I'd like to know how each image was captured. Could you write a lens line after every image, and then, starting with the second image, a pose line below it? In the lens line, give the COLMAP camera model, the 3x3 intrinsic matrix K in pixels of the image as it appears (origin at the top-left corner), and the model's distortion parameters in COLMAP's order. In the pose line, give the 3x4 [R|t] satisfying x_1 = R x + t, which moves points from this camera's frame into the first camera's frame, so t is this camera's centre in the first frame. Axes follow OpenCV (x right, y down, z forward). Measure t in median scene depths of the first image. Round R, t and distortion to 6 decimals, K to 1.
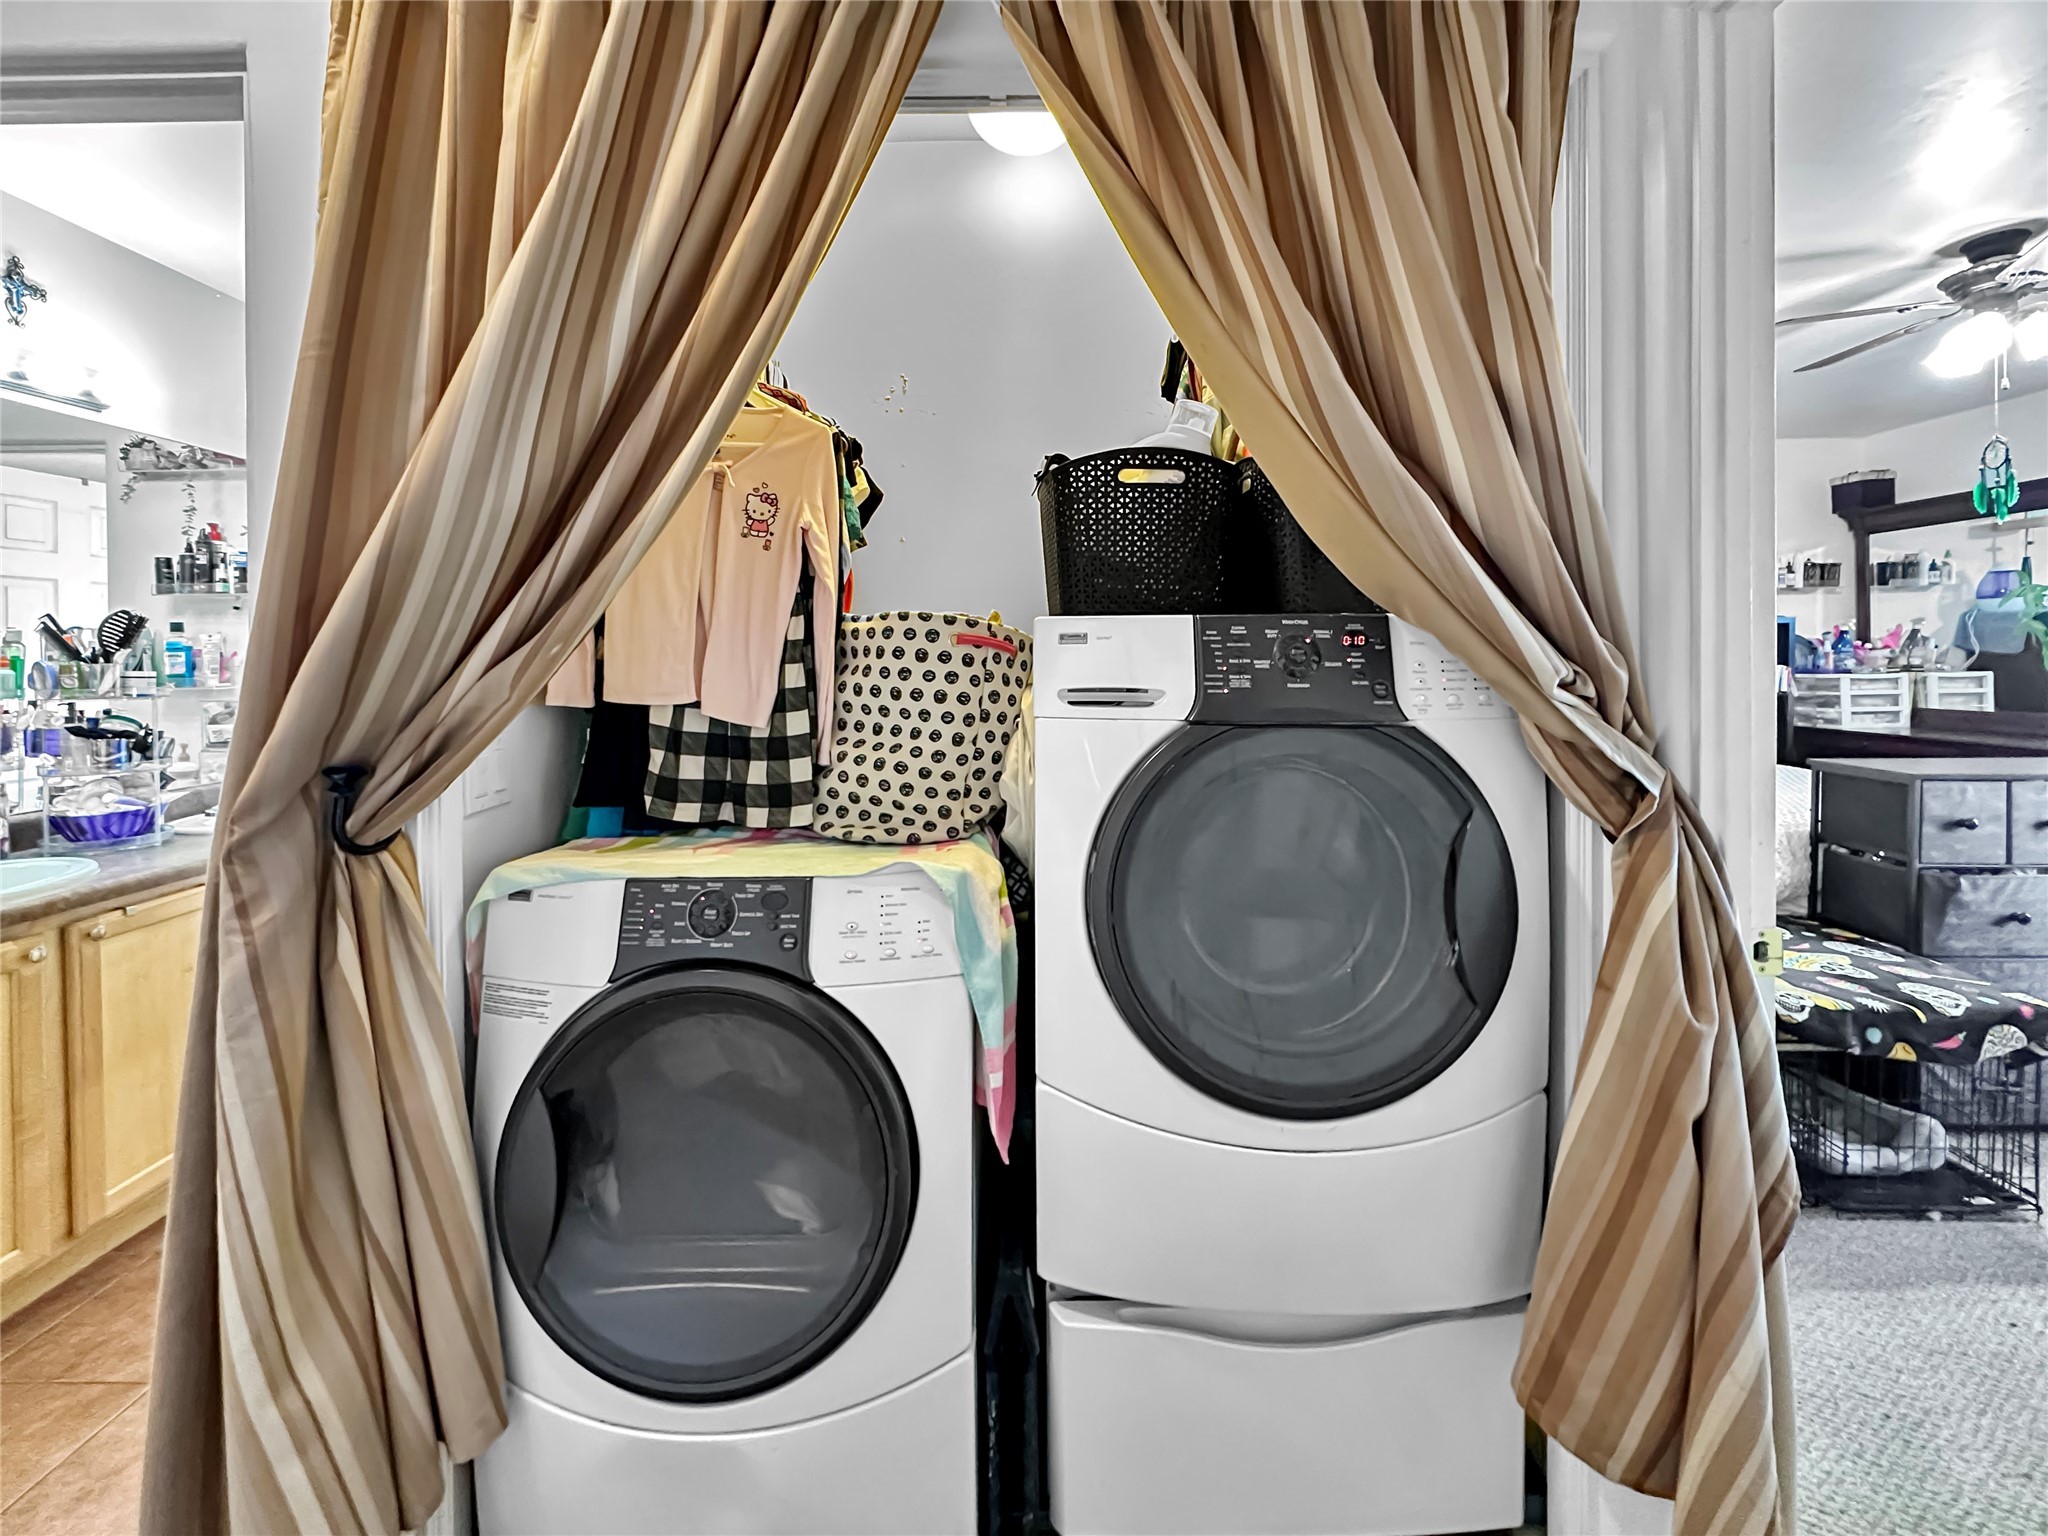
lens RADIAL K [[861.0, 0, 1015.7], [0, 861.0, 665.2], [0, 0, 1]] dist [0.000175, 0.000334]
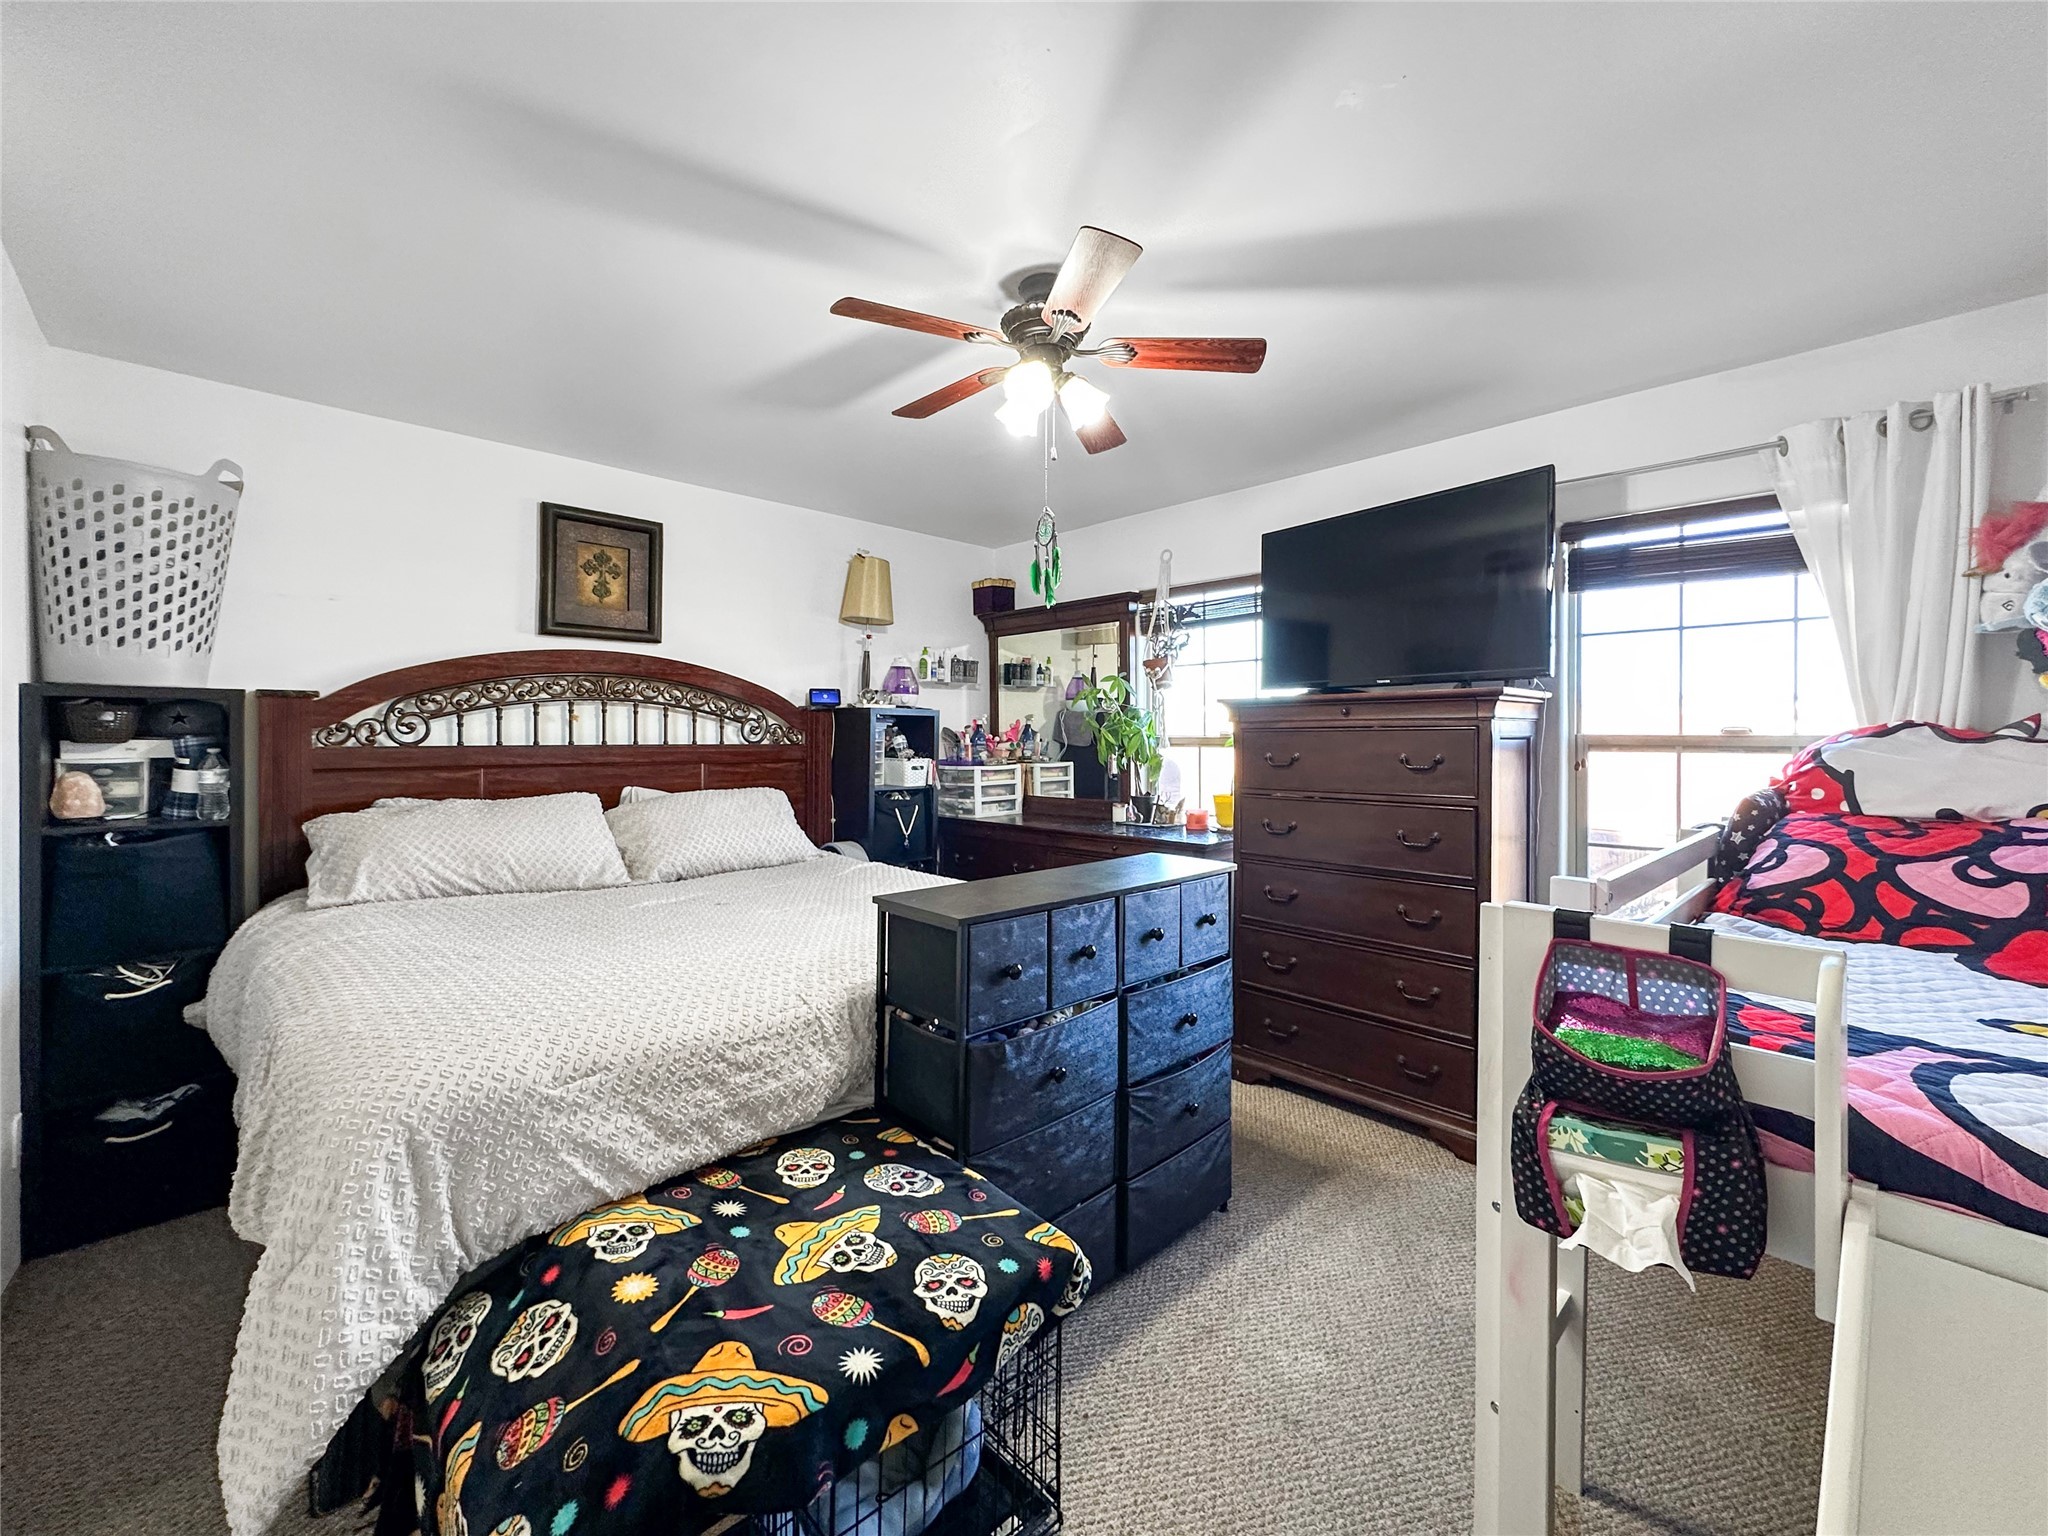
lens RADIAL K [[834.1, 0, 1021.6], [0, 834.1, 758.0], [0, 0, 1]] dist [-0.002289, -0.000226]
pose [[0.724259, -0.008556, 0.689475, 0.292594], [0.000367, 0.999928, 0.012023, -0.011519], [-0.689528, -0.008455, 0.724210, 0.220636]]
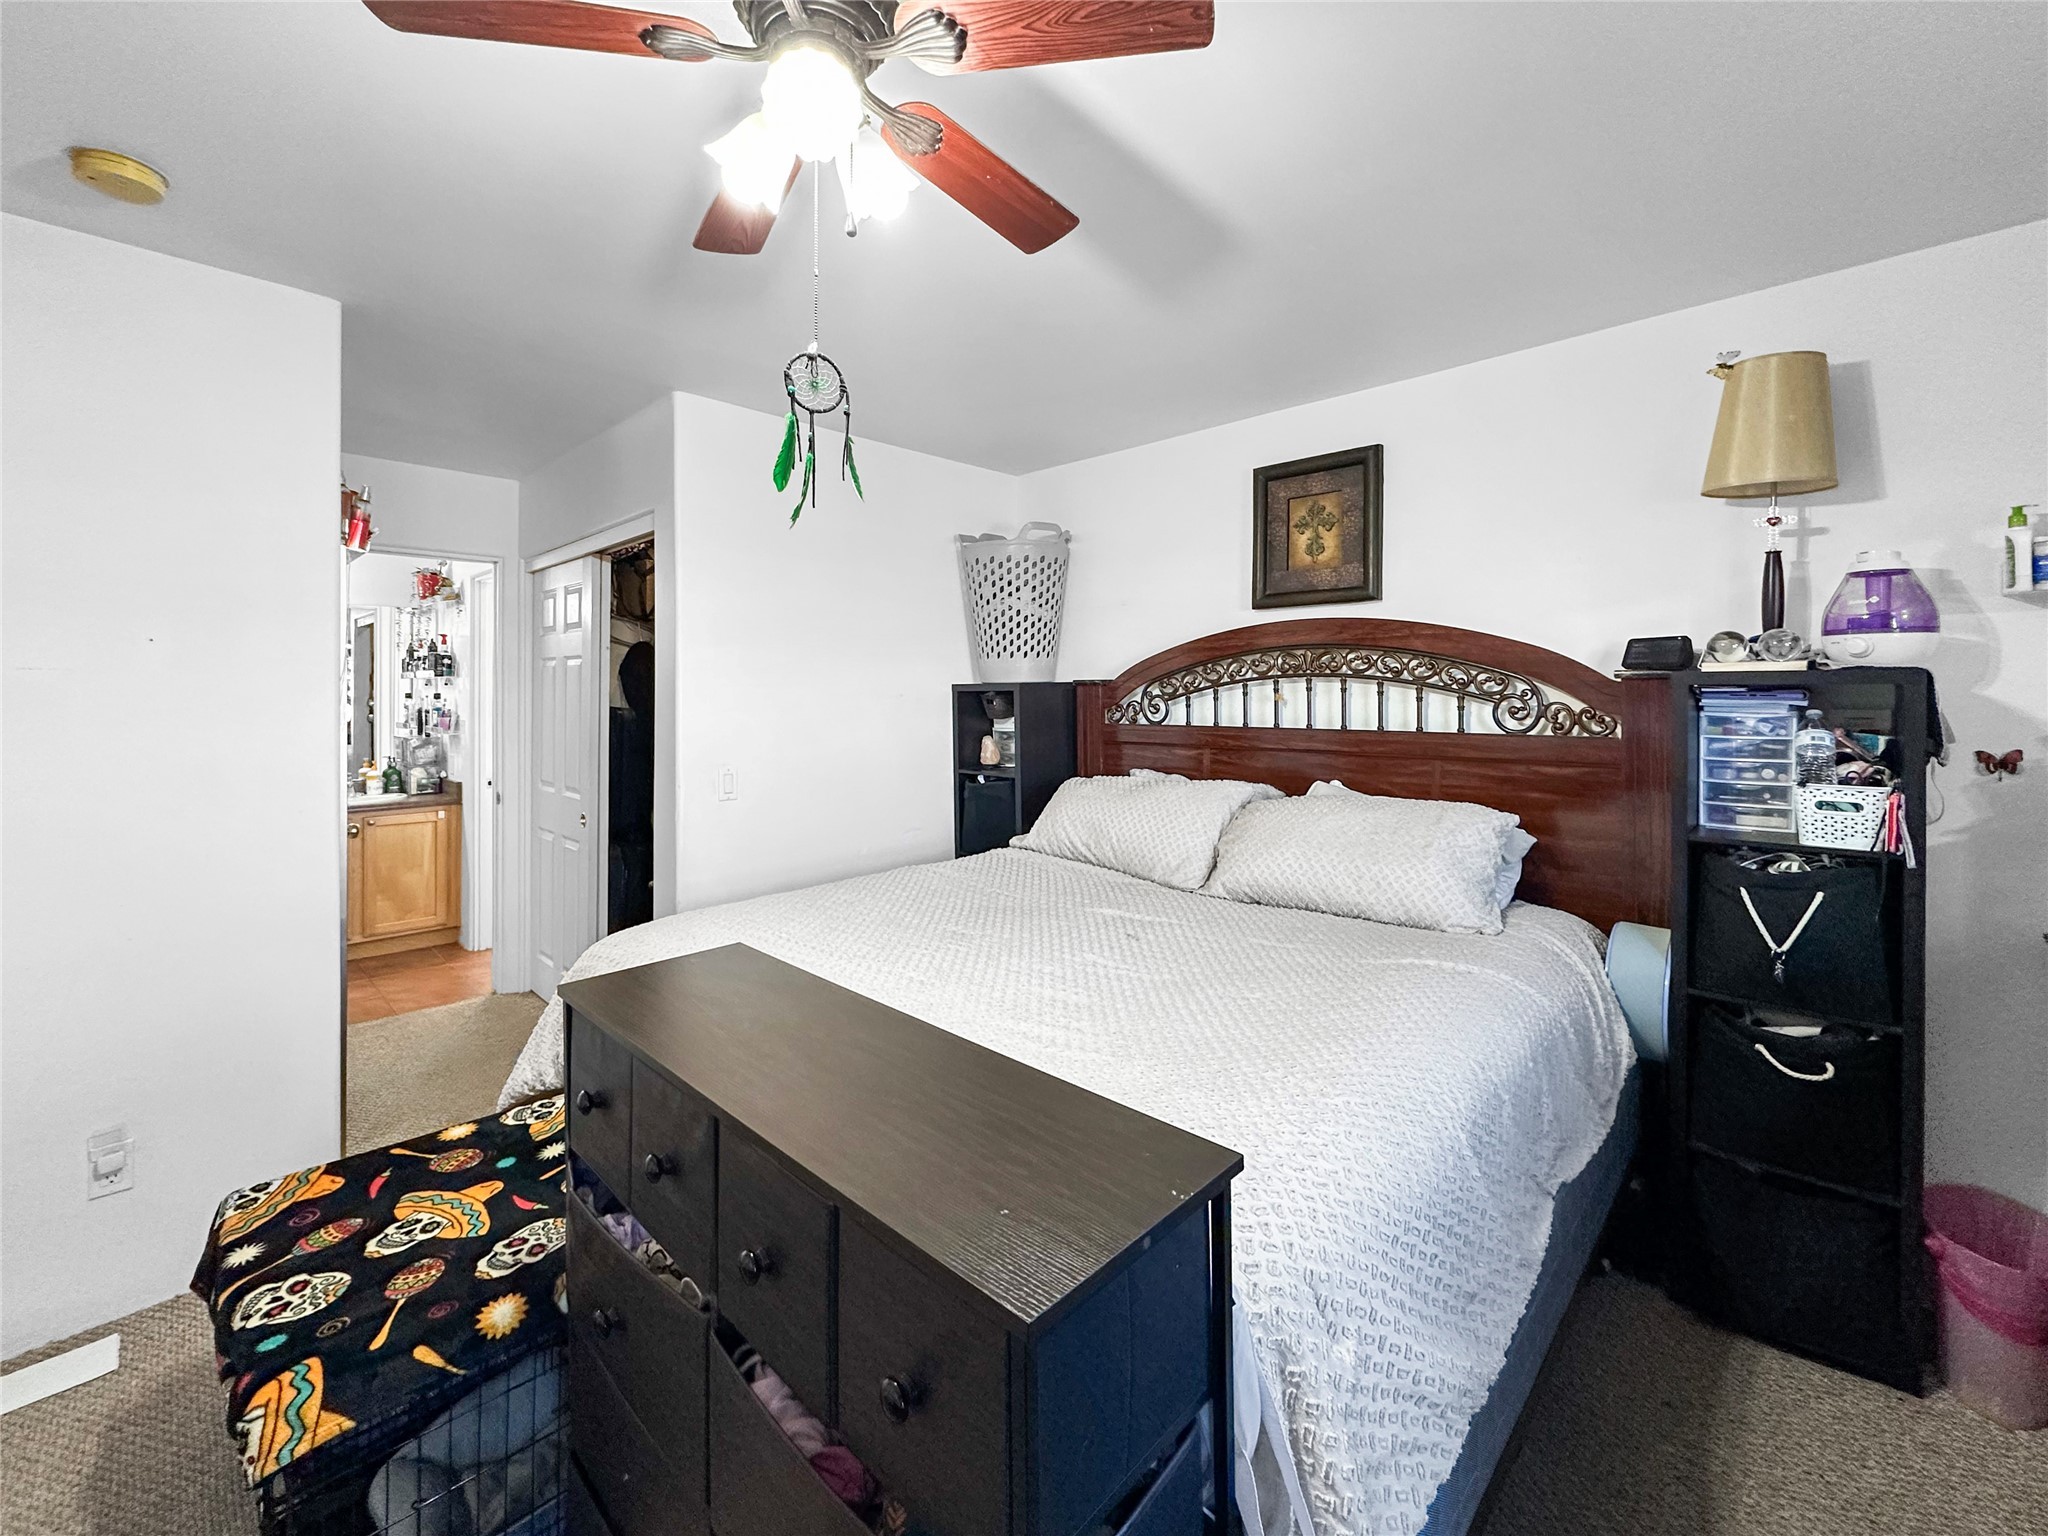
lens RADIAL K [[844.6, 0, 1024.8], [0, 844.6, 701.7], [0, 0, 1]] dist [-0.003133, -0.000070]
pose [[0.715114, 0.011803, -0.698908, 0.847985], [-0.009885, 0.999928, 0.006772, -0.038091], [0.698938, 0.002066, 0.715179, 0.410642]]
